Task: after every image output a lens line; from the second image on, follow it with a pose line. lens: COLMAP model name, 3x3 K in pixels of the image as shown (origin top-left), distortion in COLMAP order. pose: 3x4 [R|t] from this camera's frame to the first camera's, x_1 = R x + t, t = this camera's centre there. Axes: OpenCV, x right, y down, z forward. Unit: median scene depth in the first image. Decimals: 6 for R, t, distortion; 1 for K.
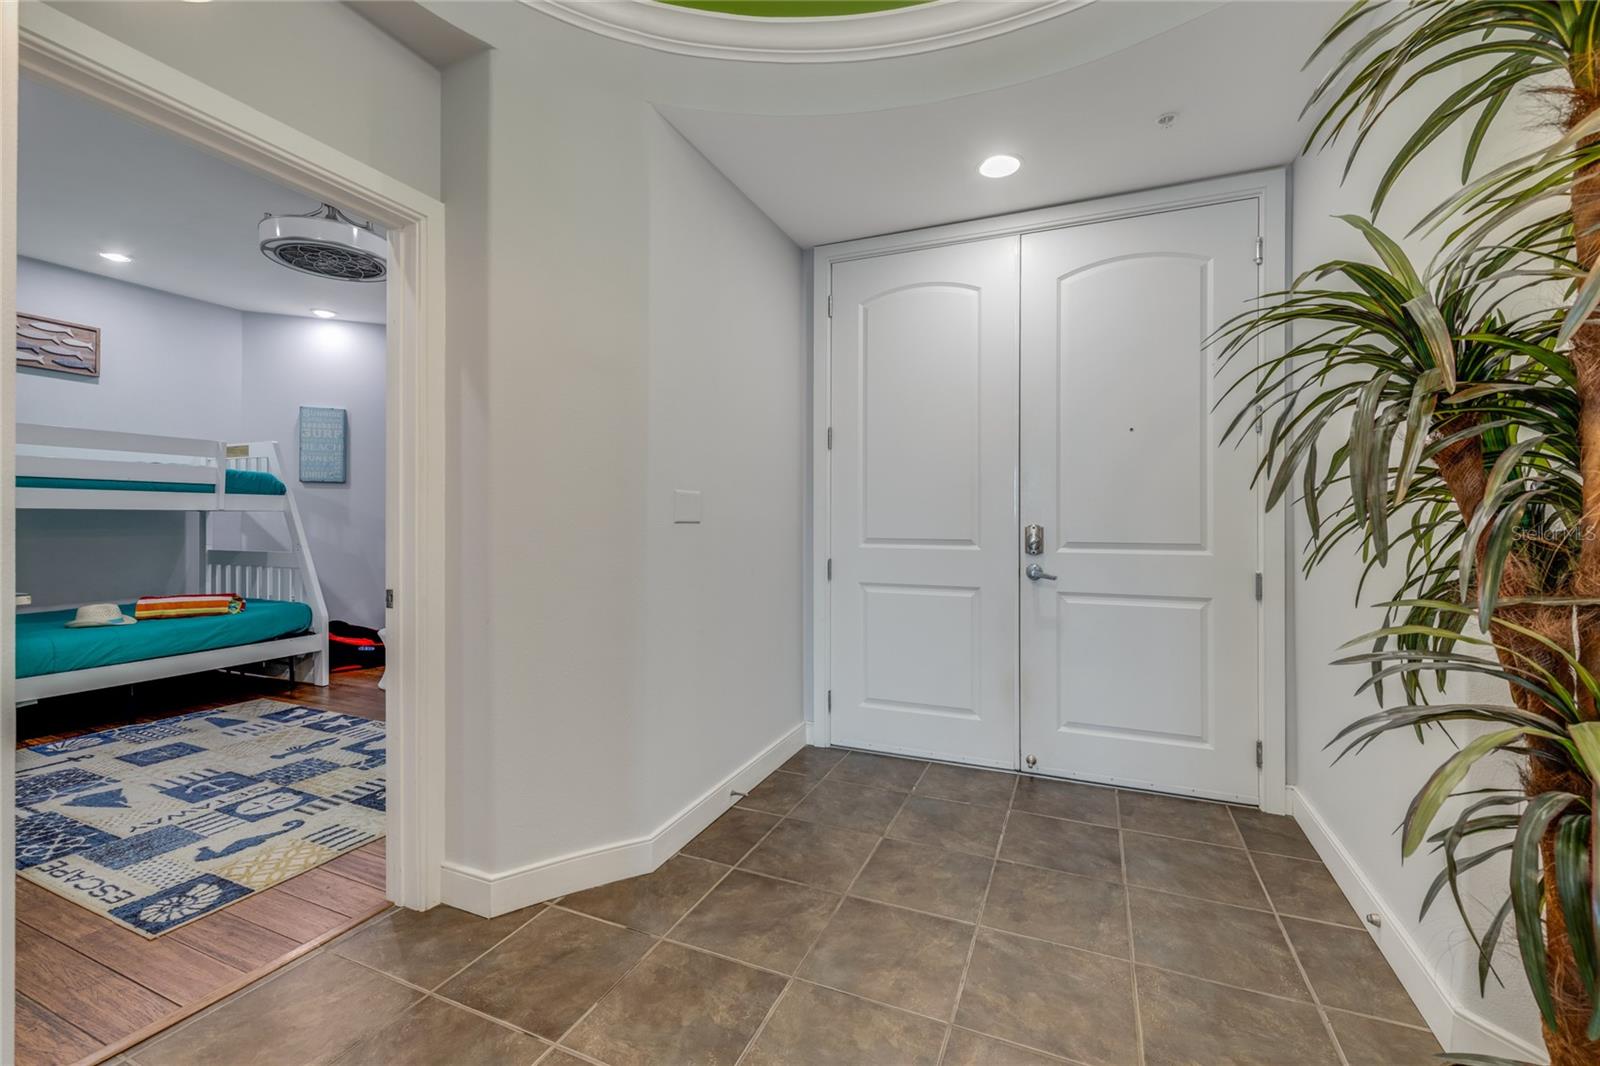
lens RADIAL K [[663.4, 0, 777.6], [0, 663.4, 541.3], [0, 0, 1]] dist [0.000758, -0.000259]
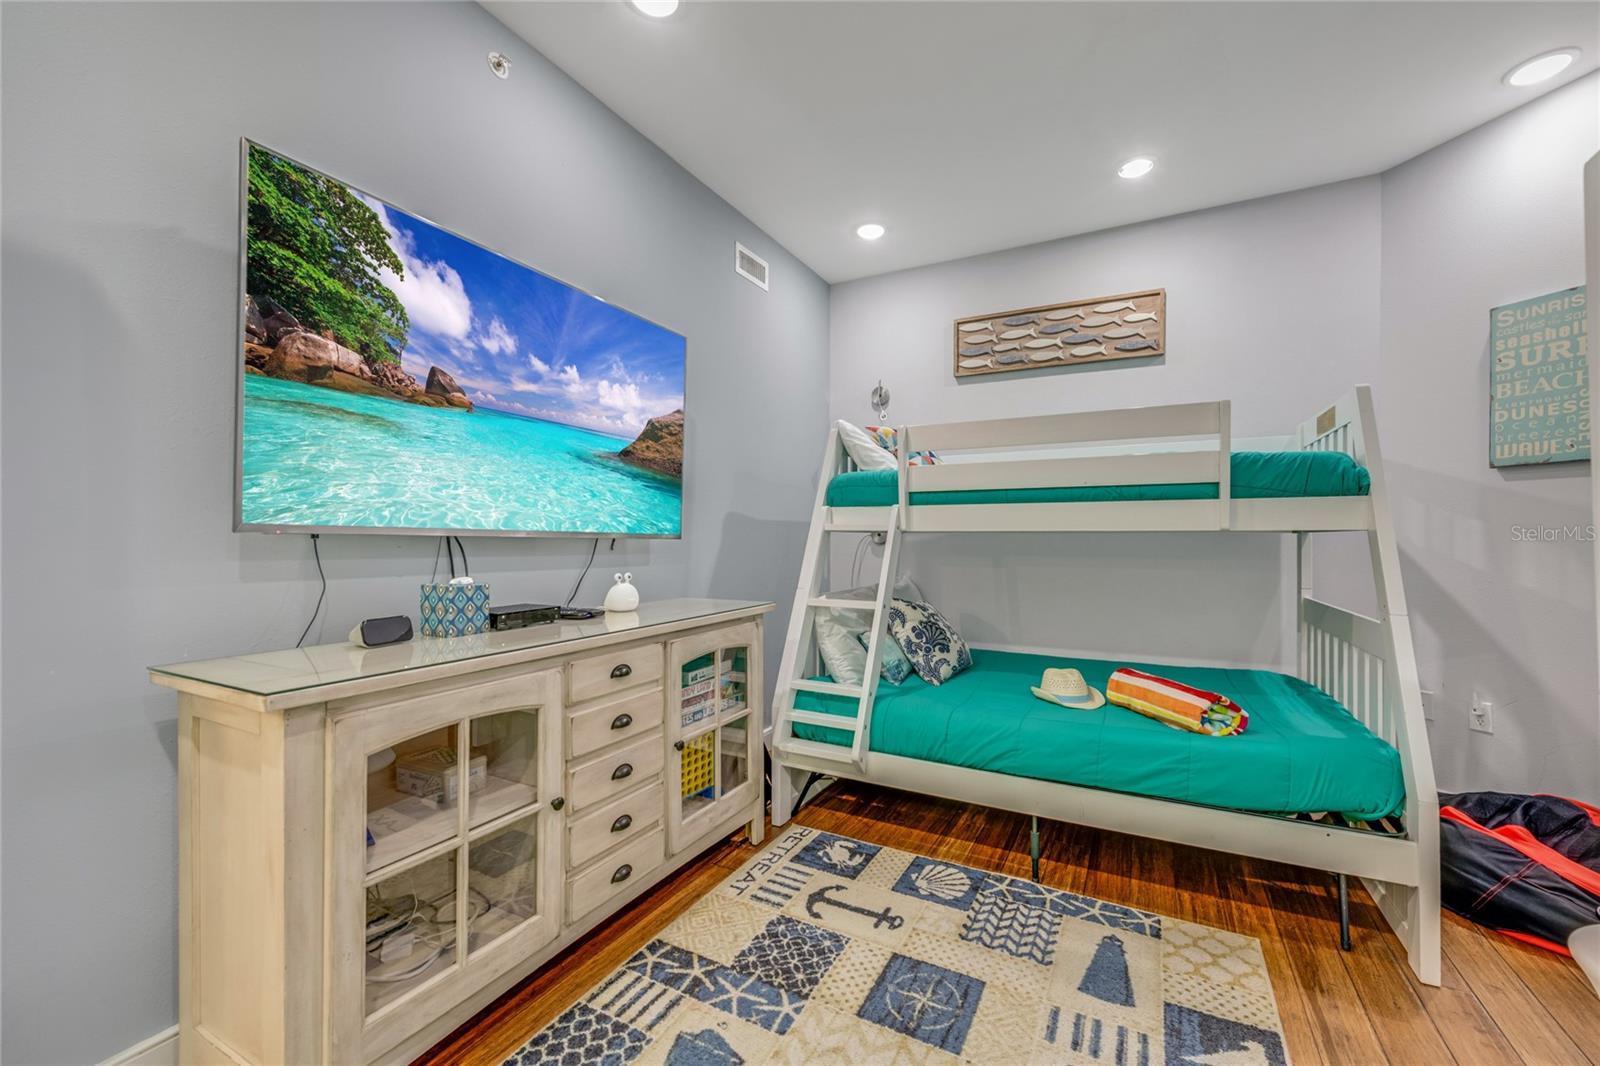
lens RADIAL K [[663.4, 0, 777.6], [0, 663.4, 541.3], [0, 0, 1]] dist [0.000758, -0.000259]
pose [[-0.031576, -0.006075, -0.999483, -0.281532], [-0.032927, 0.999445, -0.005034, -0.022210], [0.998959, 0.032751, -0.031759, 0.624798]]
